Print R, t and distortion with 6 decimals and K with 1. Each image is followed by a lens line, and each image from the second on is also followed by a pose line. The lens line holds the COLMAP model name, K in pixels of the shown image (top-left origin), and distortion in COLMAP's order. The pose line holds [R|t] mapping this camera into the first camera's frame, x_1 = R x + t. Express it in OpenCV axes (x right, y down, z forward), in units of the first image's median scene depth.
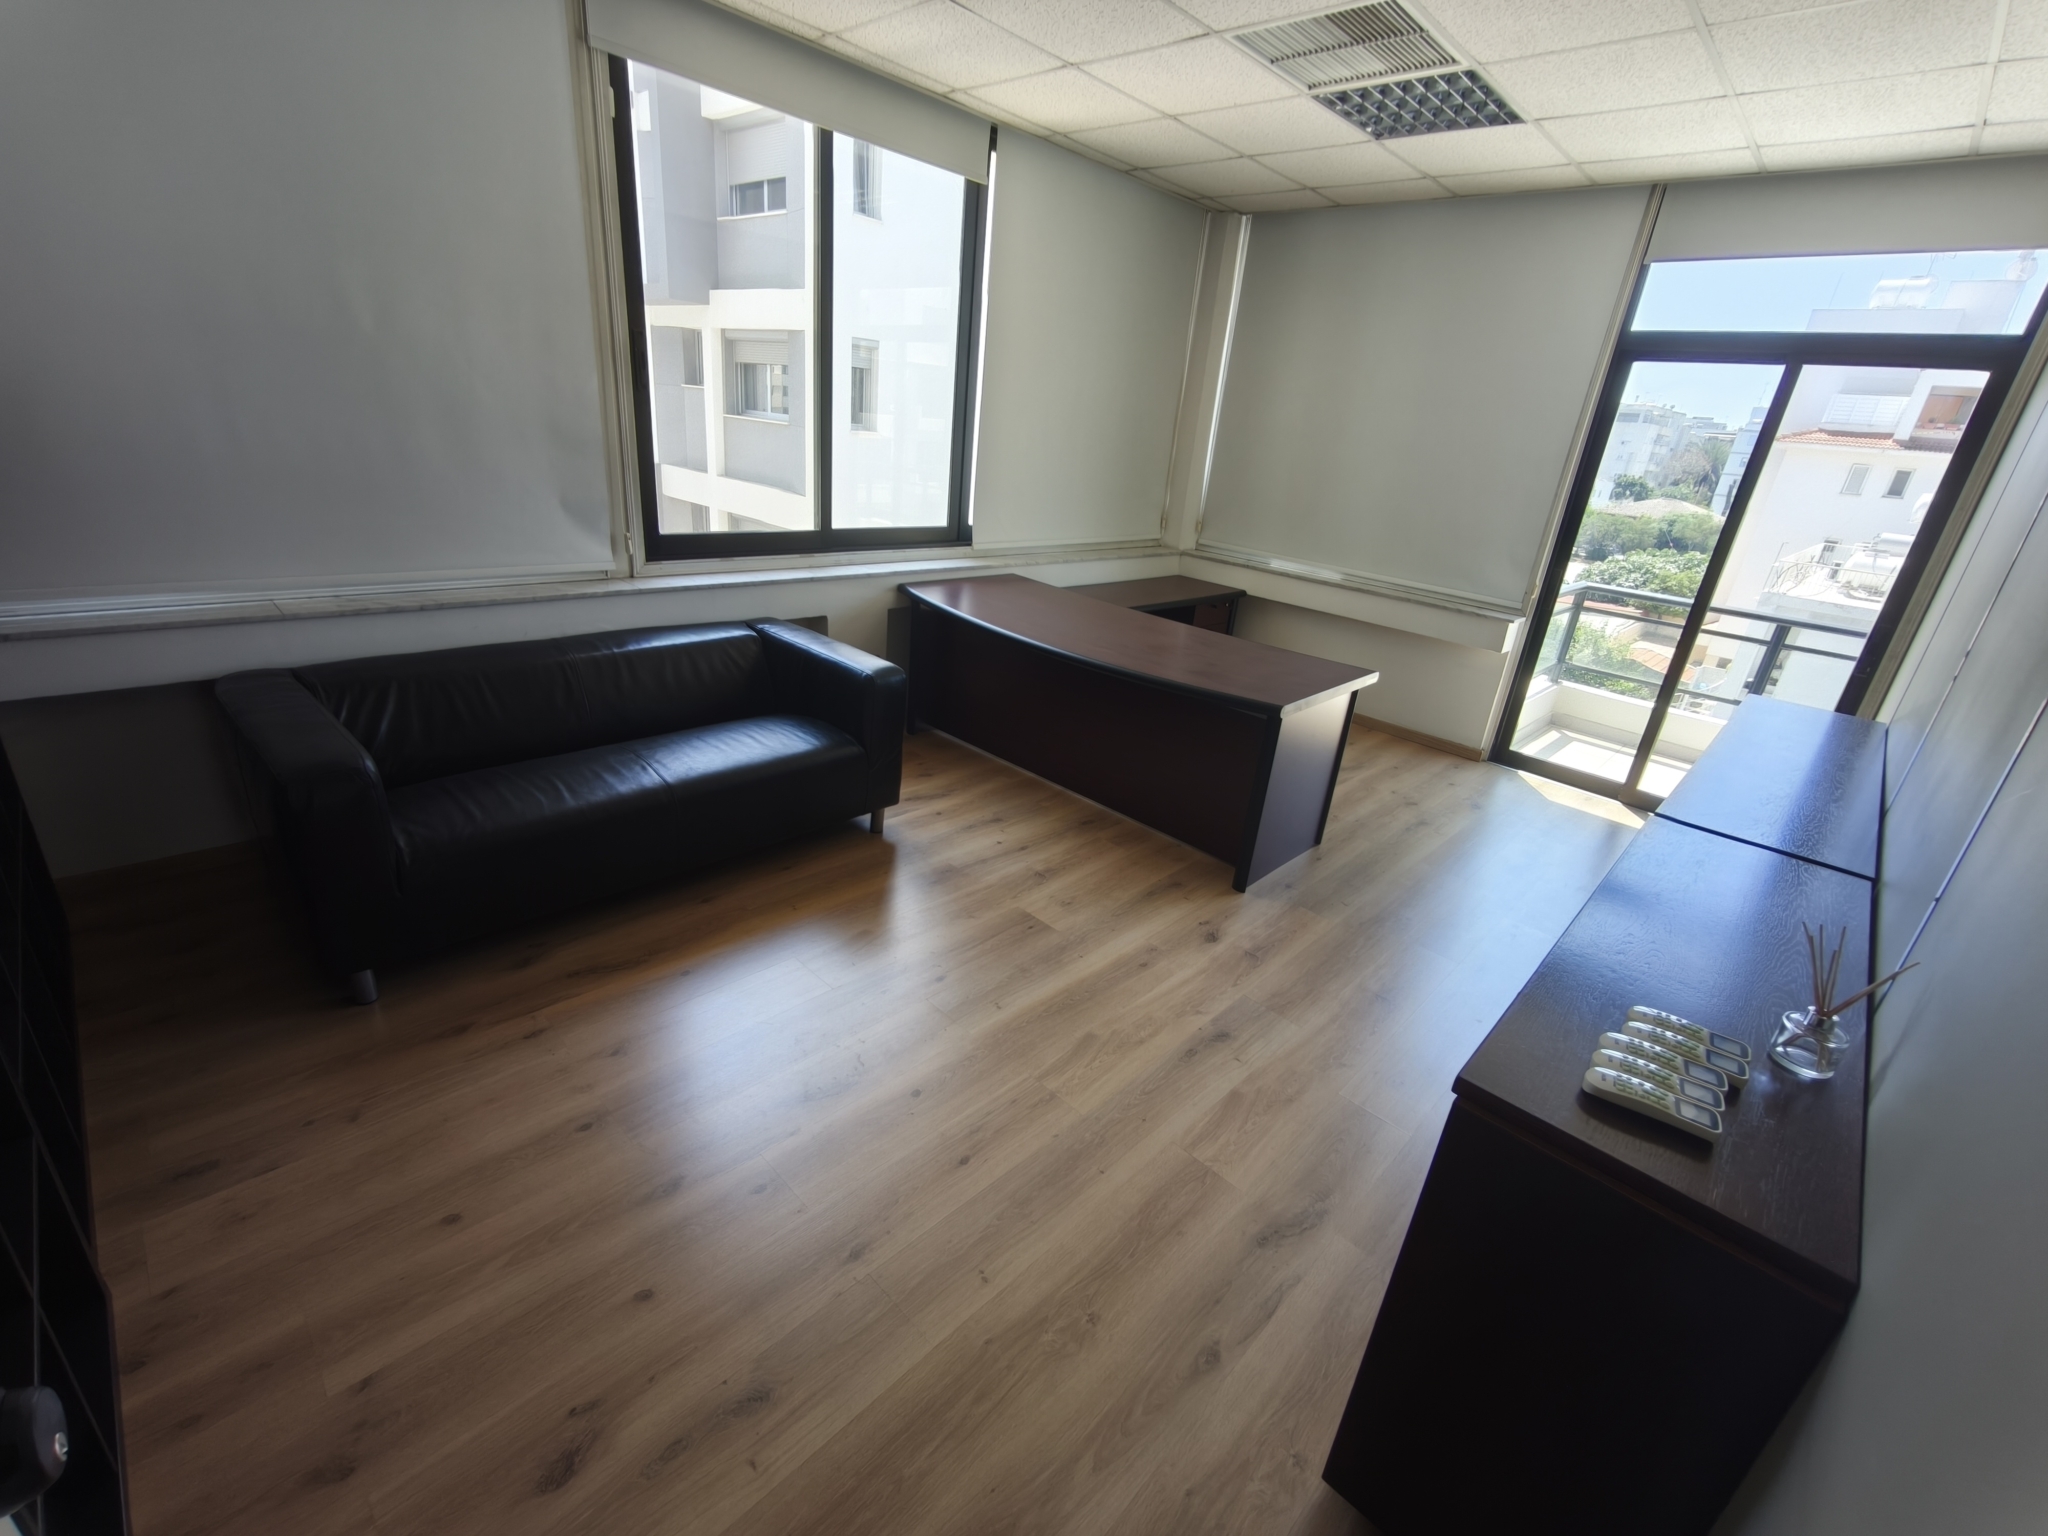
lens RADIAL K [[877.0, 0, 1027.8], [0, 877.0, 765.1], [0, 0, 1]] dist [0.002050, 0.000229]
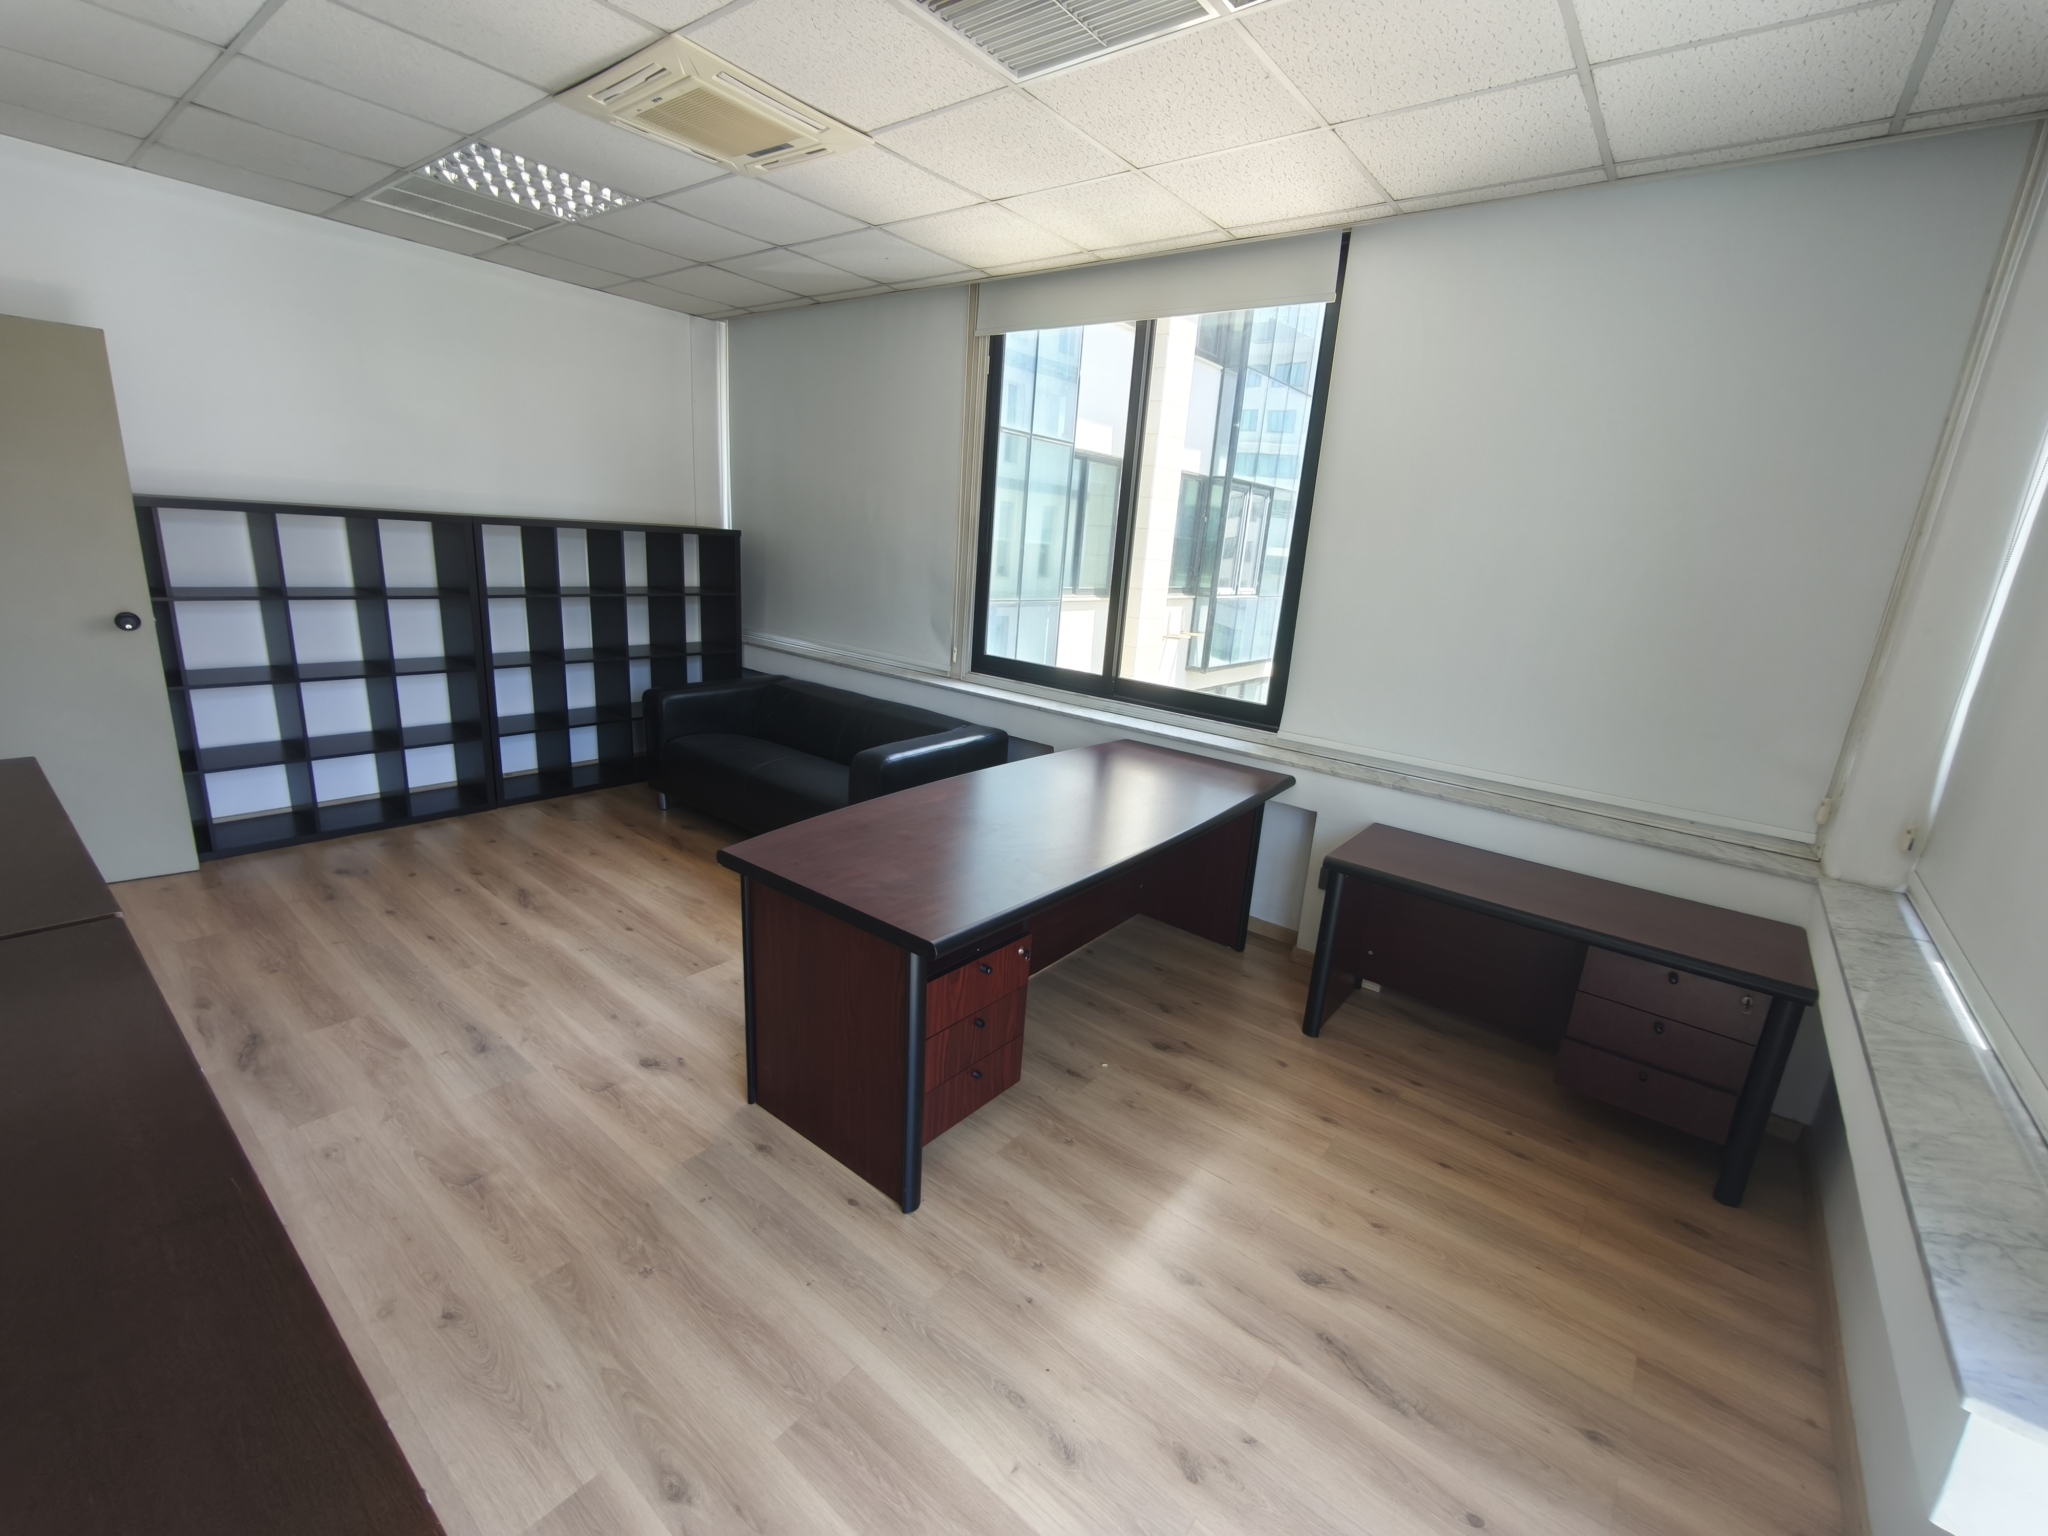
lens RADIAL K [[877.0, 0, 1027.8], [0, 877.0, 765.1], [0, 0, 1]] dist [0.002050, 0.000229]
pose [[0.094658, 0.168282, -0.981183, 1.073843], [-0.429719, 0.895963, 0.112210, -0.340755], [0.897987, 0.411012, 0.157124, 1.085882]]
